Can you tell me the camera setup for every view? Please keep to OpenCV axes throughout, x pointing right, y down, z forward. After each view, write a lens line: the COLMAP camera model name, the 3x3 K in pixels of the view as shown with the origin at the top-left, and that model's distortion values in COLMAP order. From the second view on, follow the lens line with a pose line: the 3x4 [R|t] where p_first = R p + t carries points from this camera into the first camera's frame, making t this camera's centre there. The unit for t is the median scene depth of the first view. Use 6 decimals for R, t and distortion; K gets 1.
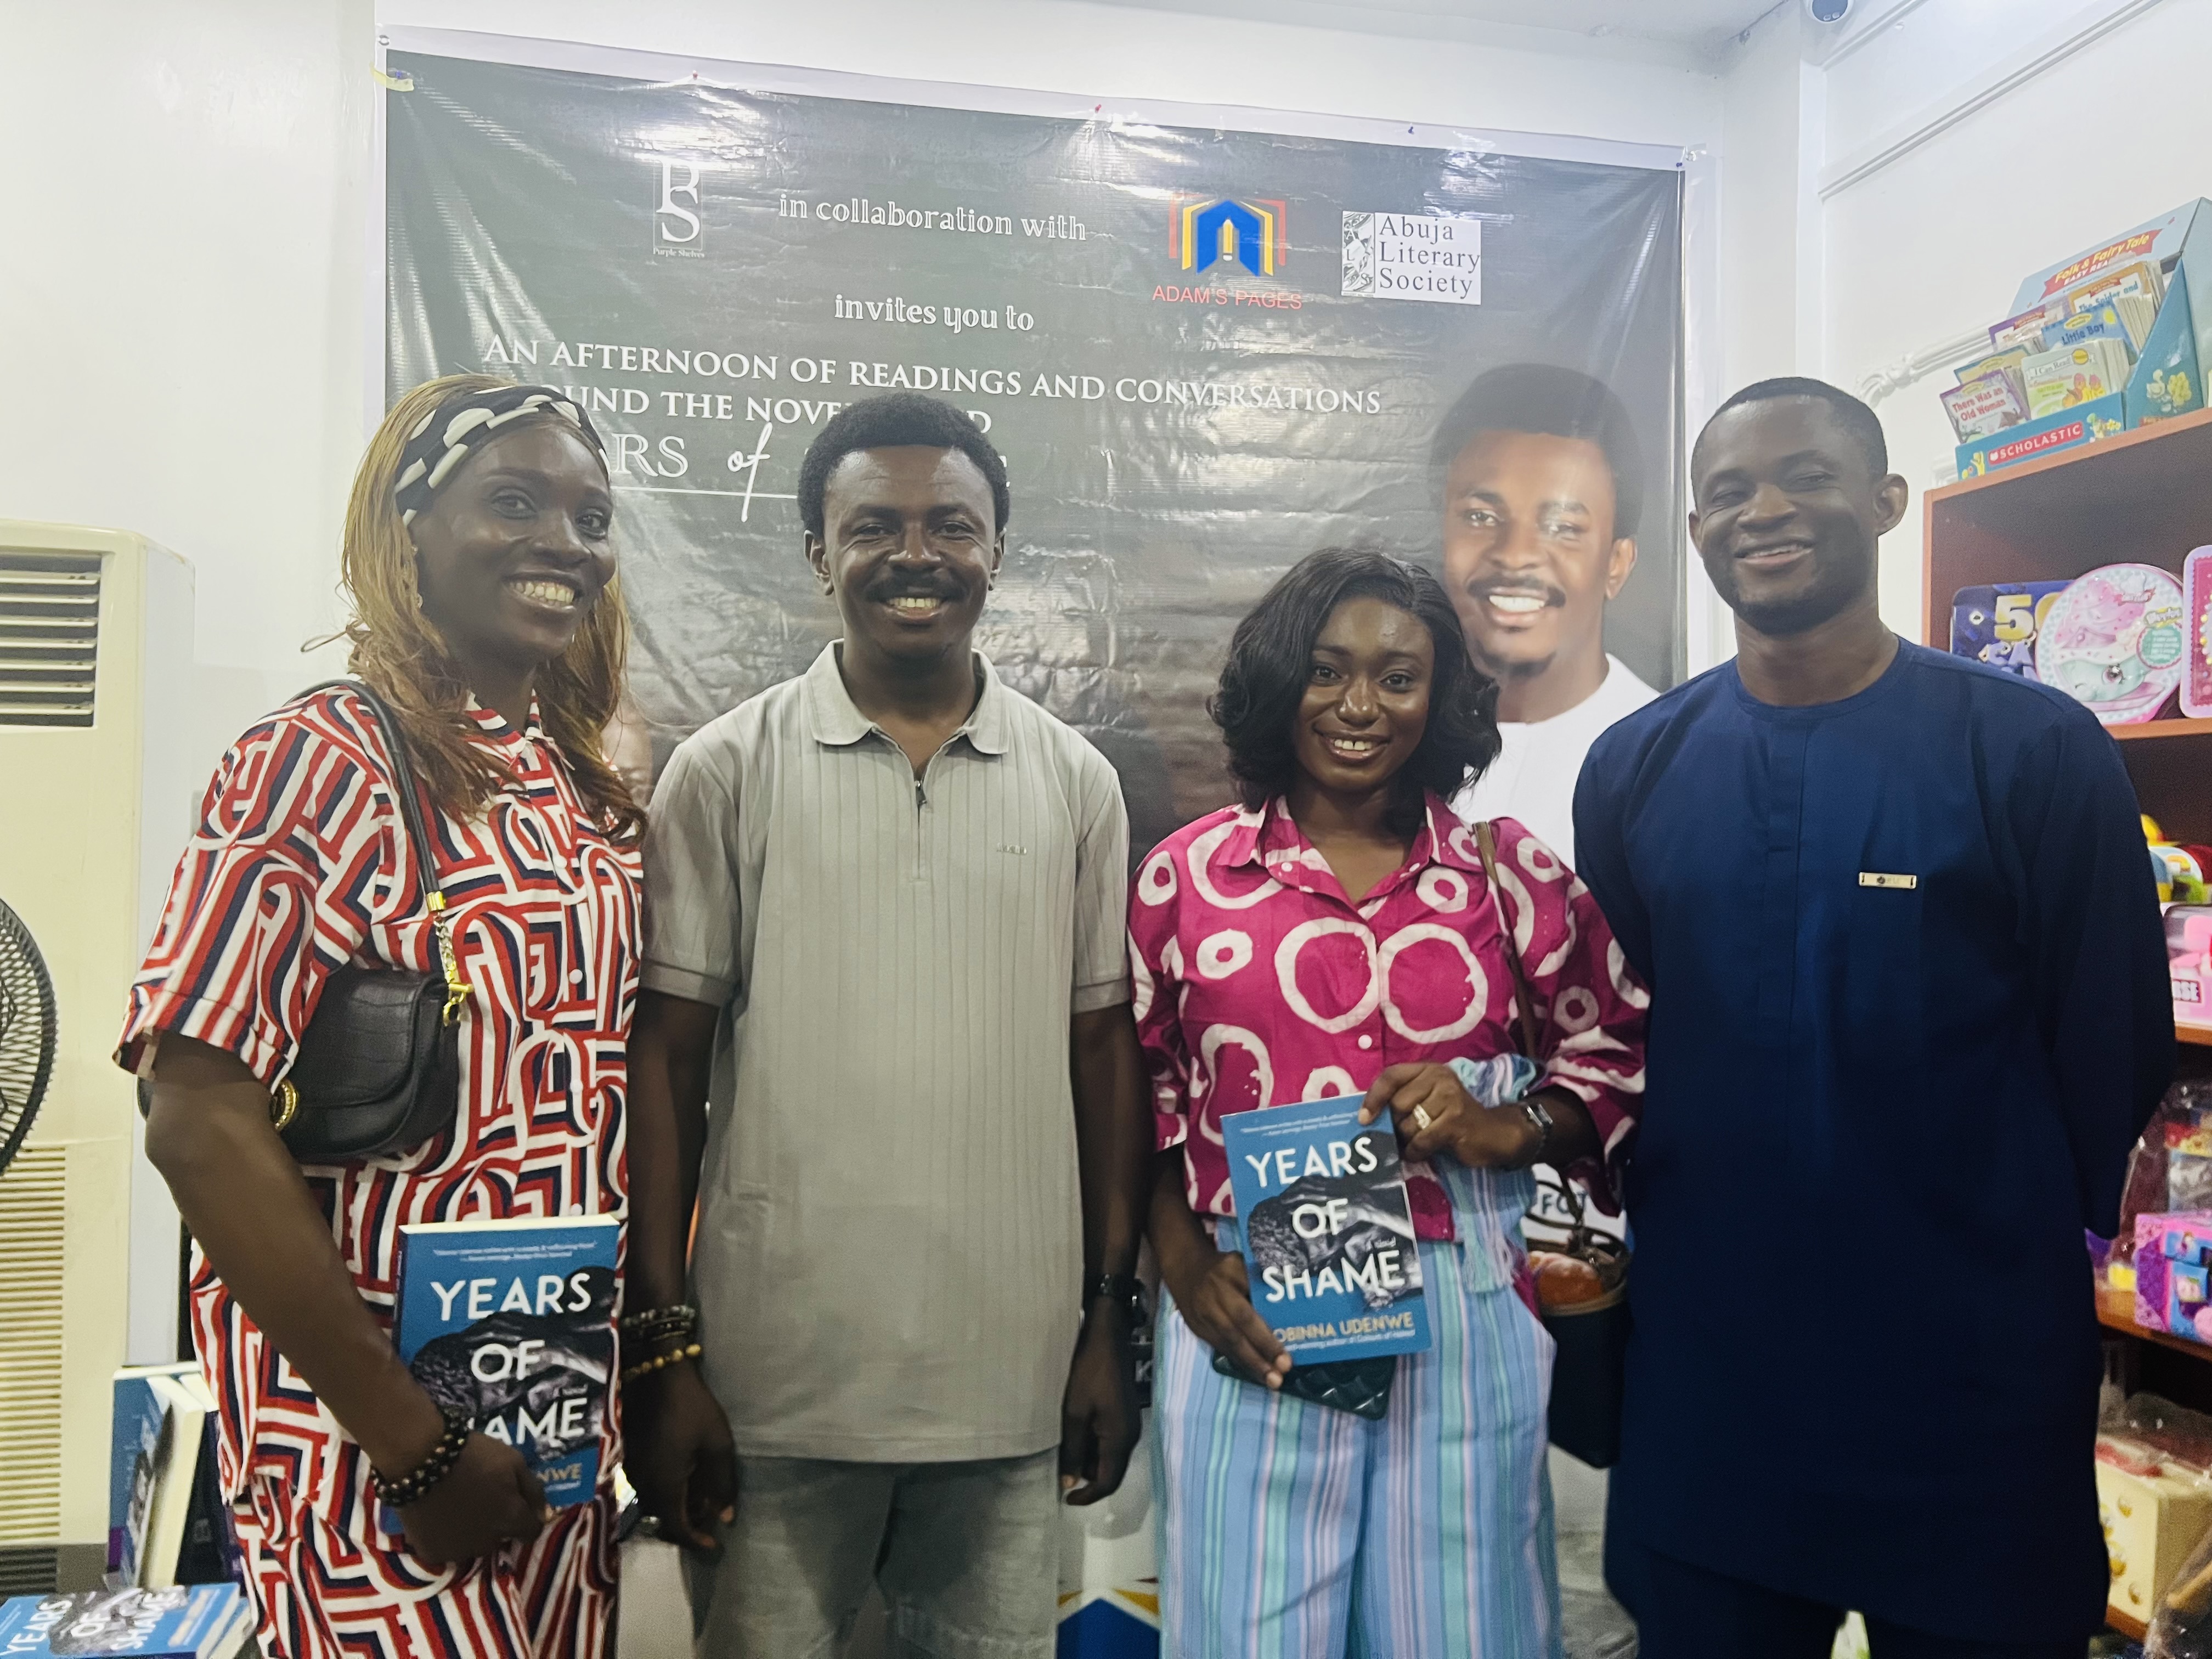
lens RADIAL K [[1659.1, 0, 1121.3], [0, 1659.1, 829.1], [0, 0, 1]] dist [0.057076, -0.070385]
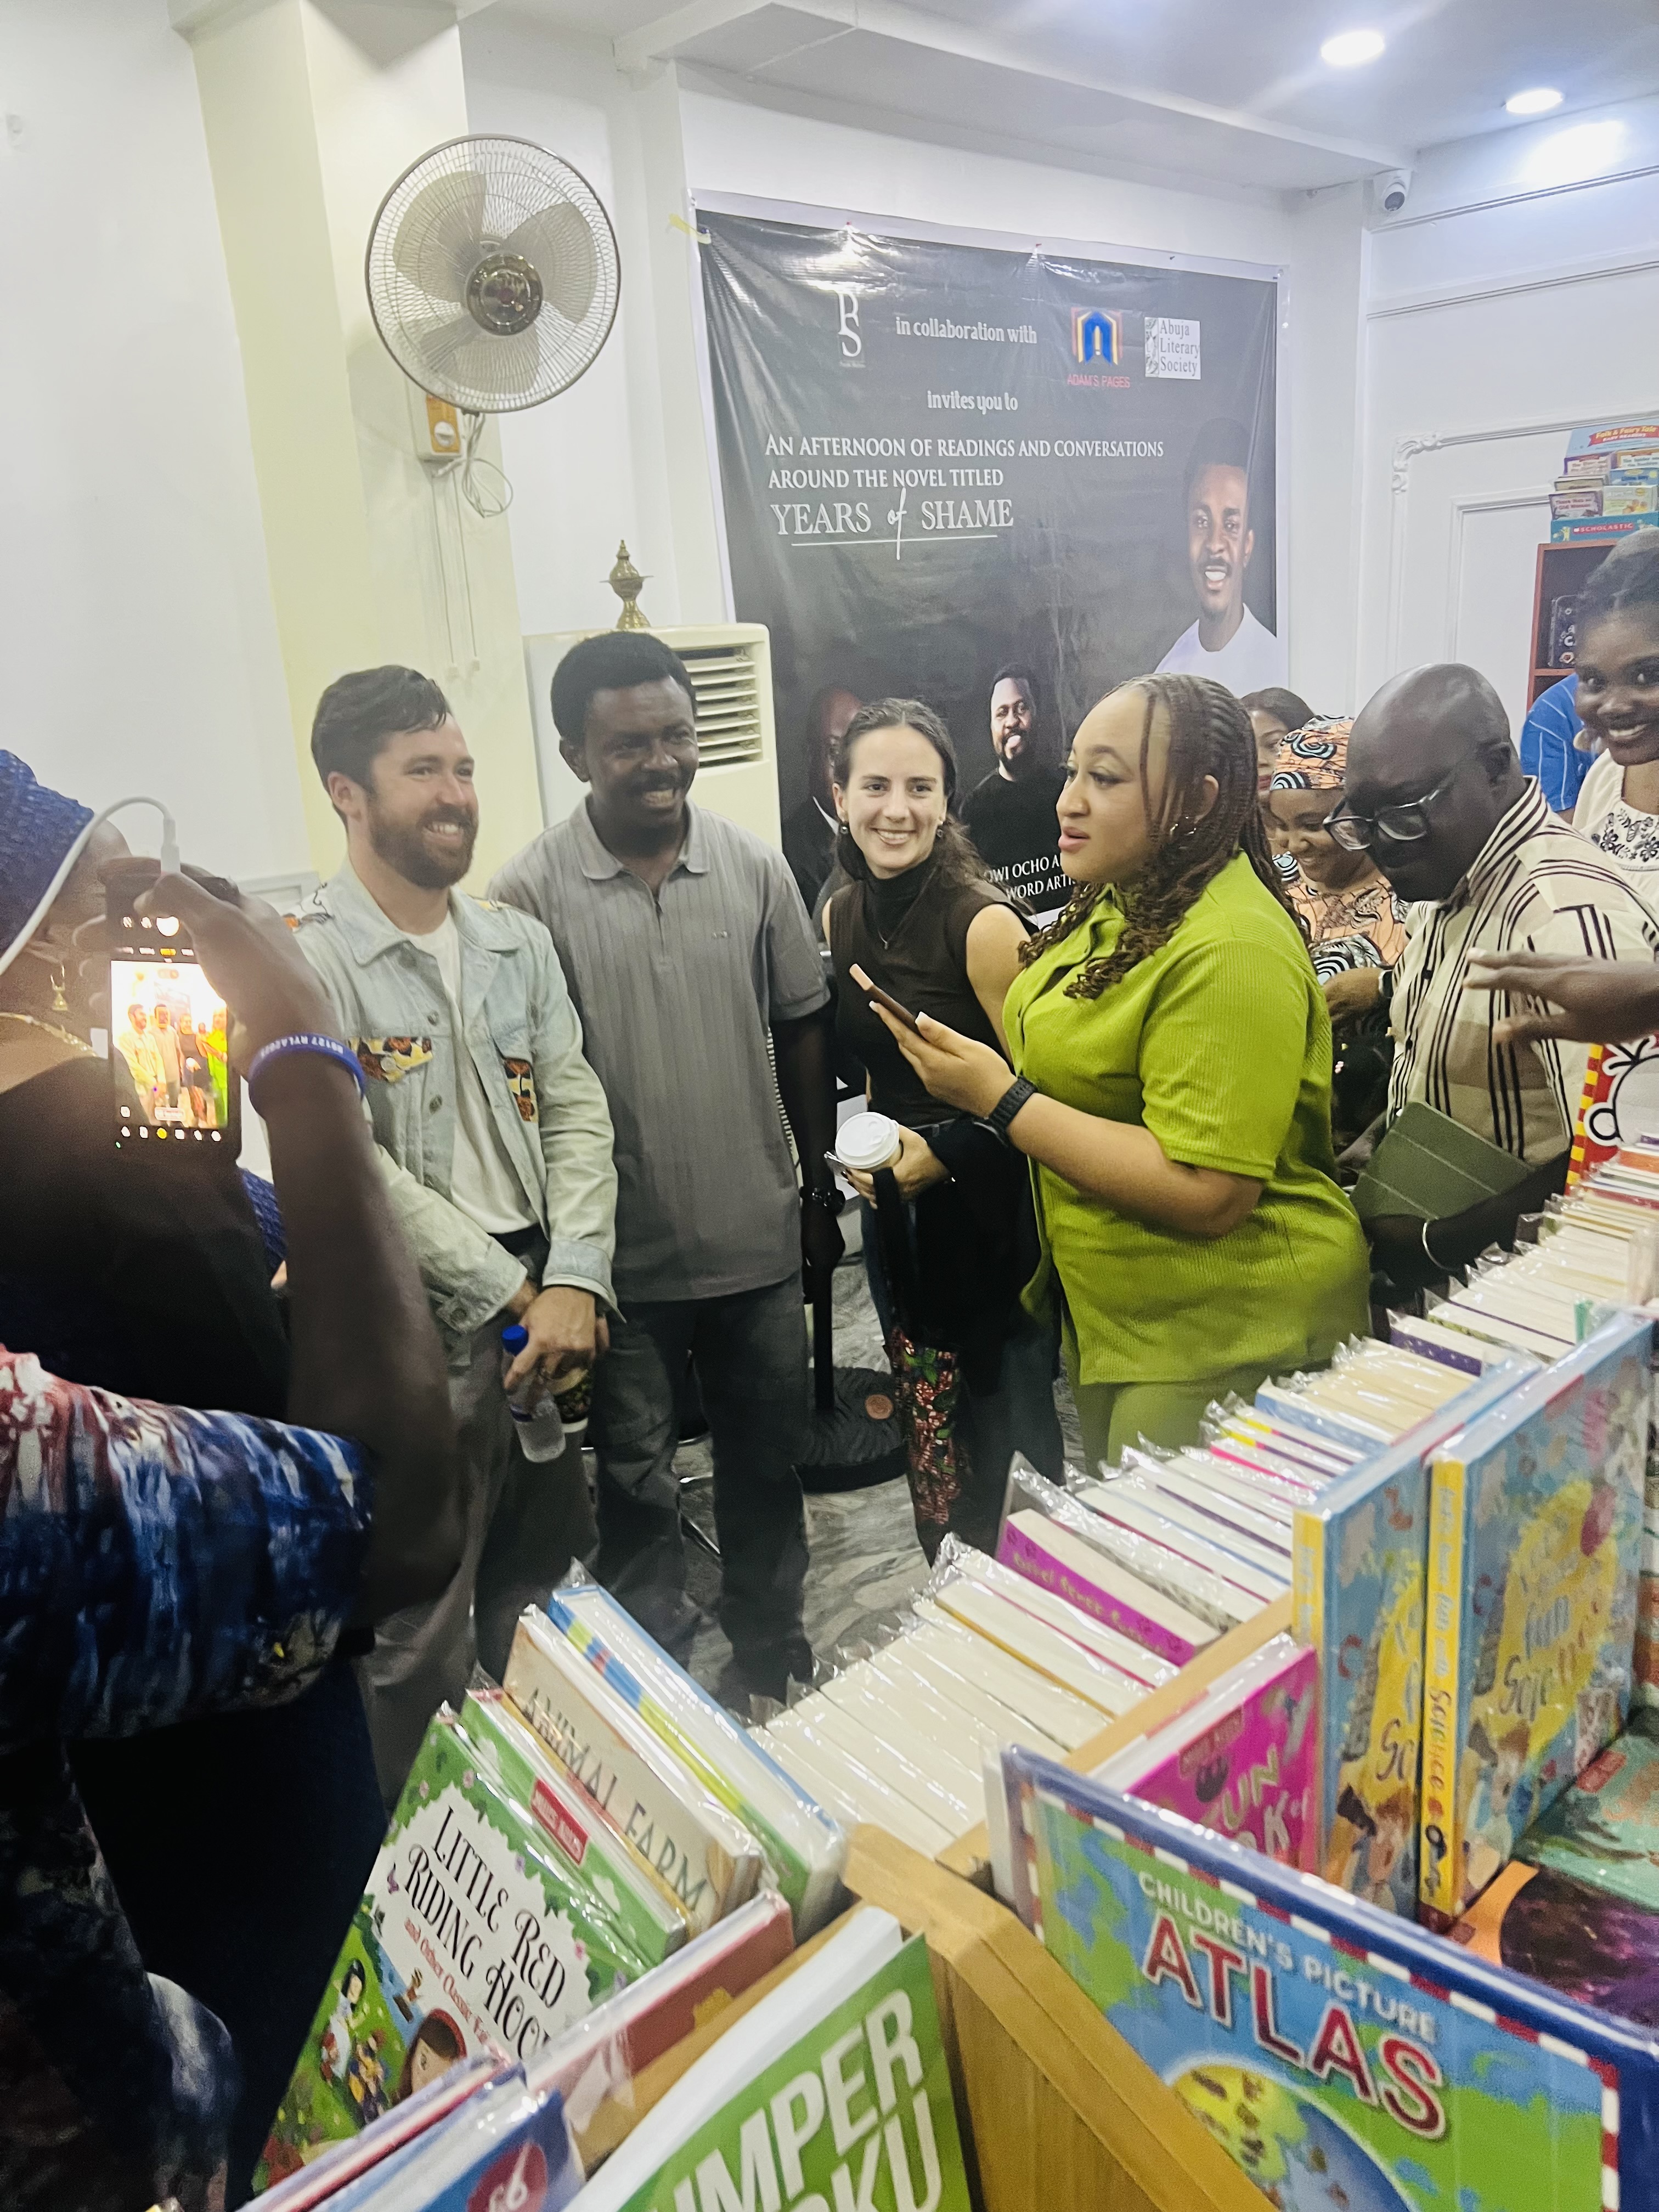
lens RADIAL K [[1683.8, 0, 849.1], [0, 1683.8, 1097.8], [0, 0, 1]] dist [-0.009825, 0.077915]
pose [[0.840538, -0.209318, 0.499681, -1.111835], [0.064227, 0.954340, 0.291738, -0.167621], [-0.537932, -0.213124, 0.815603, -0.299629]]
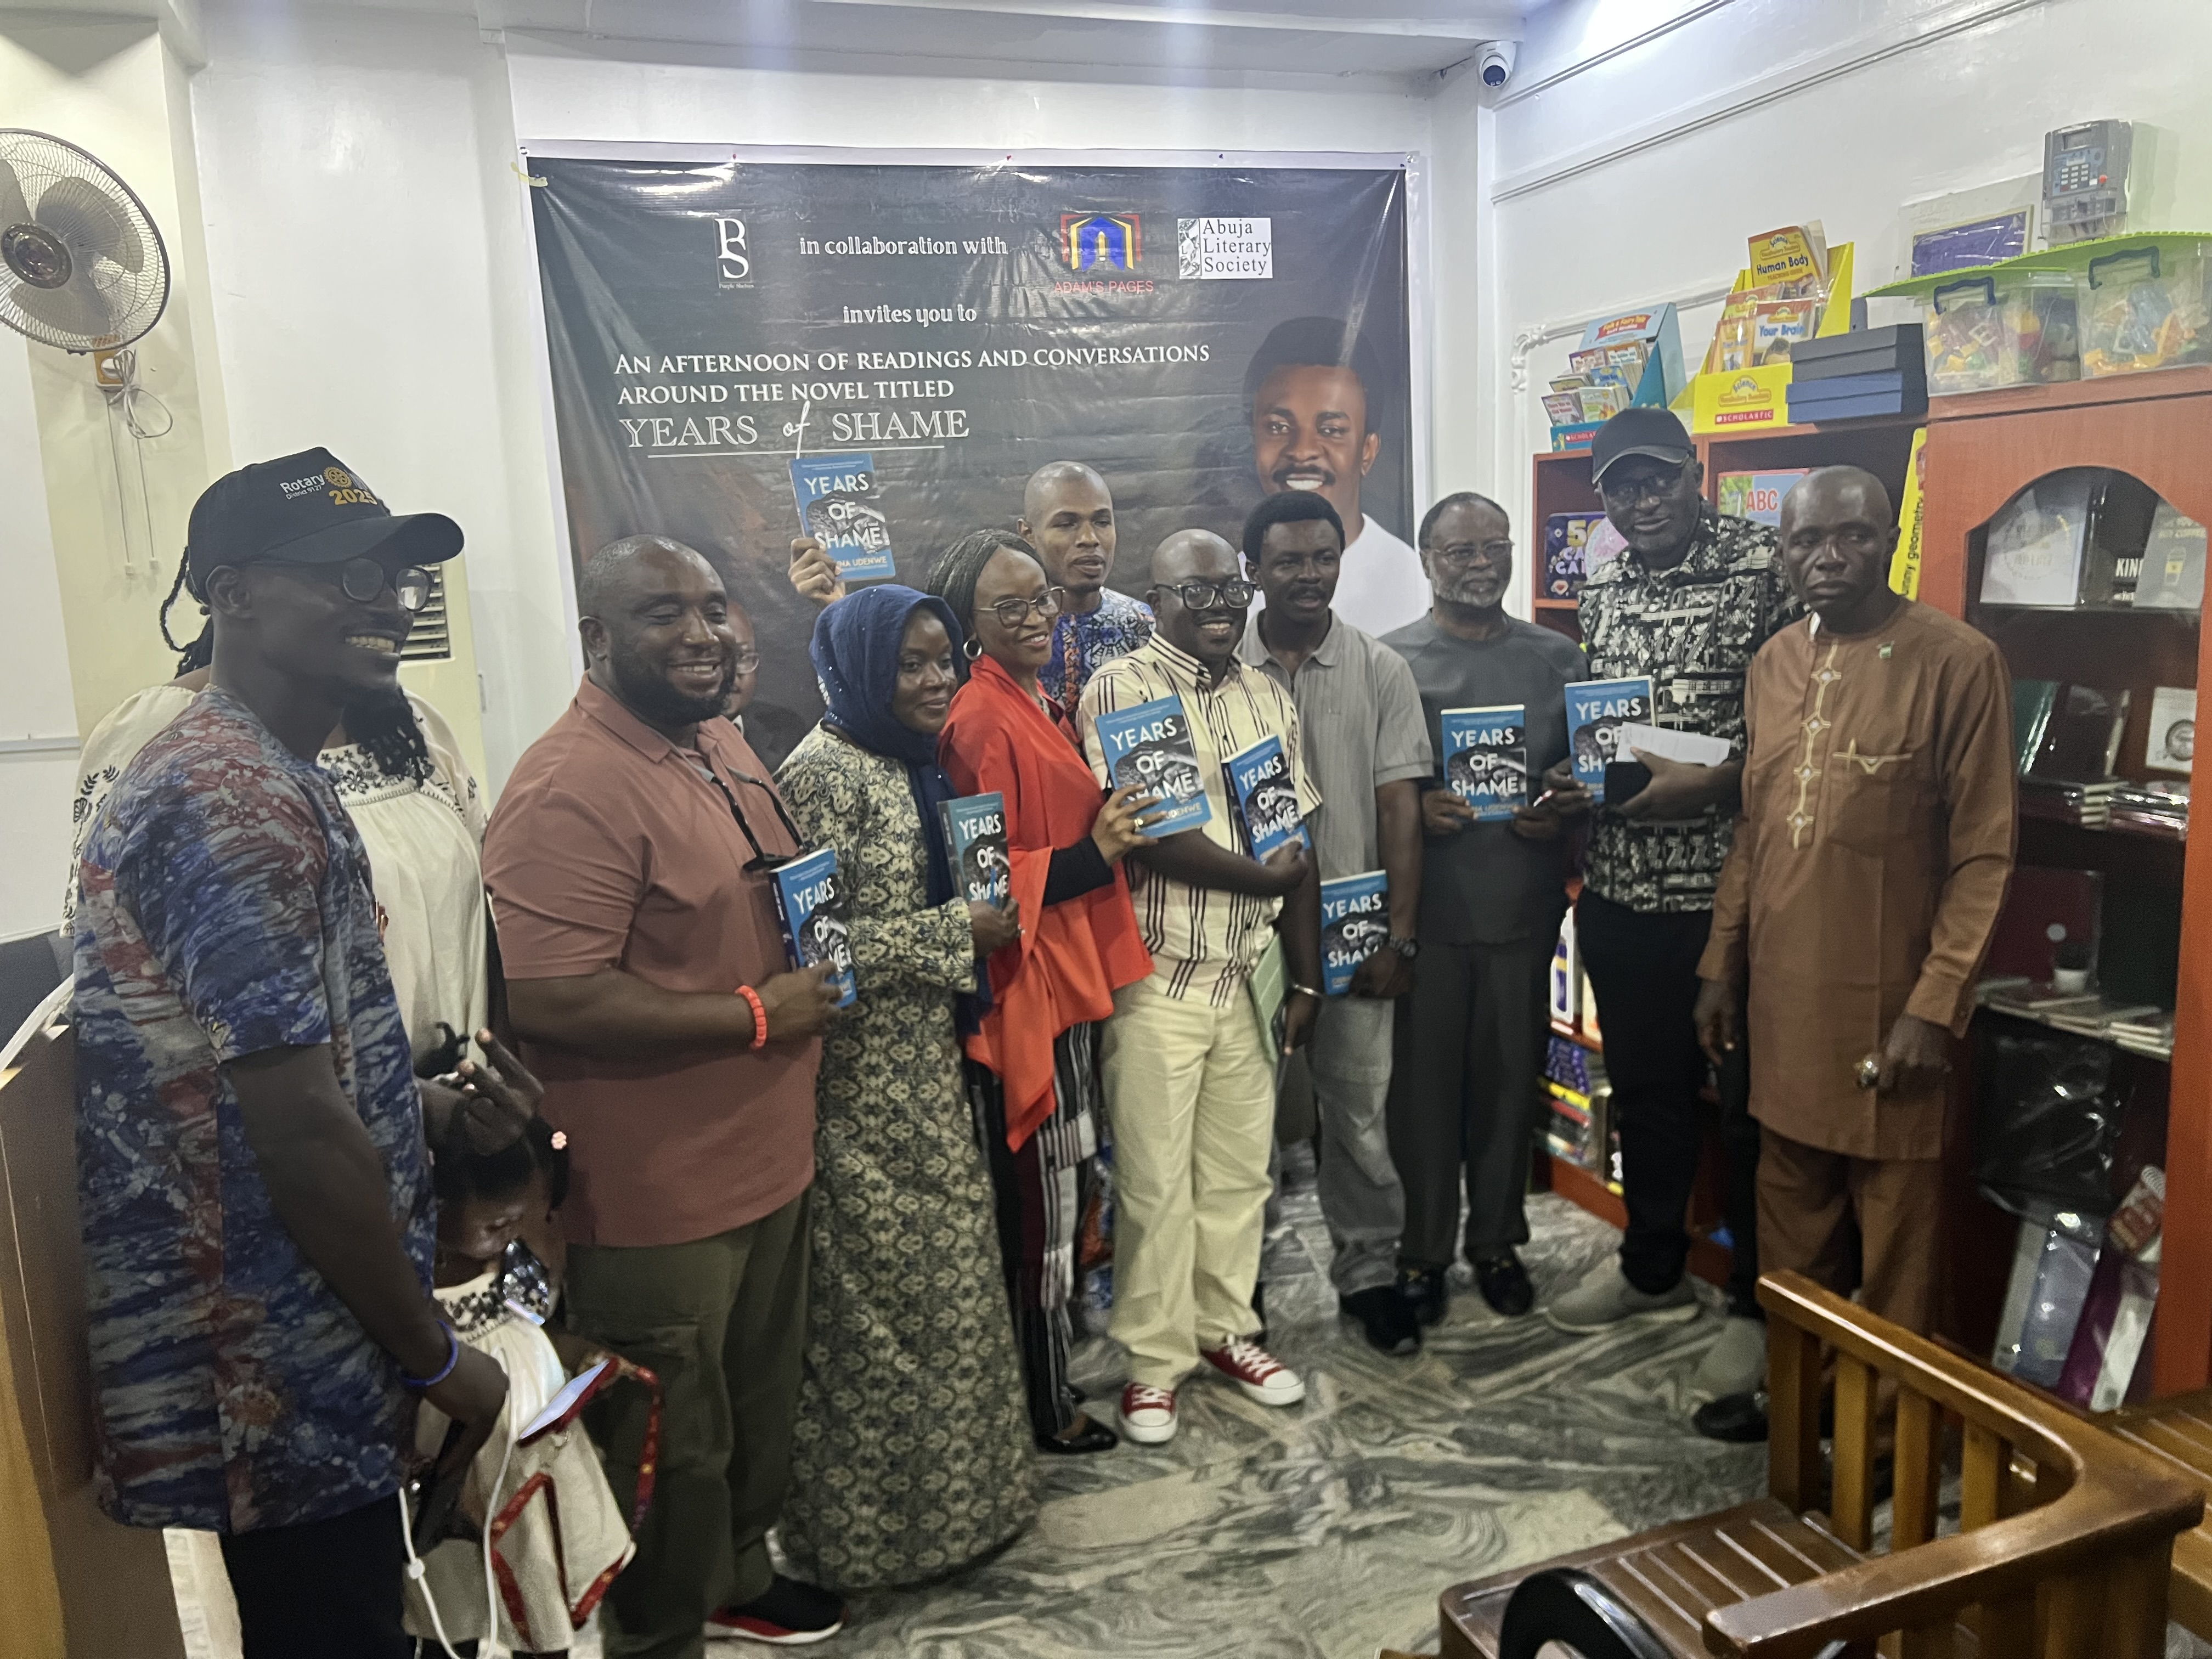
lens RADIAL K [[1645.7, 0, 1116.9], [0, 1645.7, 811.7], [0, 0, 1]] dist [0.073447, -0.085304]
pose [[0.990926, -0.075992, 0.110866, -0.130277], [0.055646, 0.982768, 0.176269, -0.129552], [-0.122350, -0.168501, 0.978079, -0.540120]]
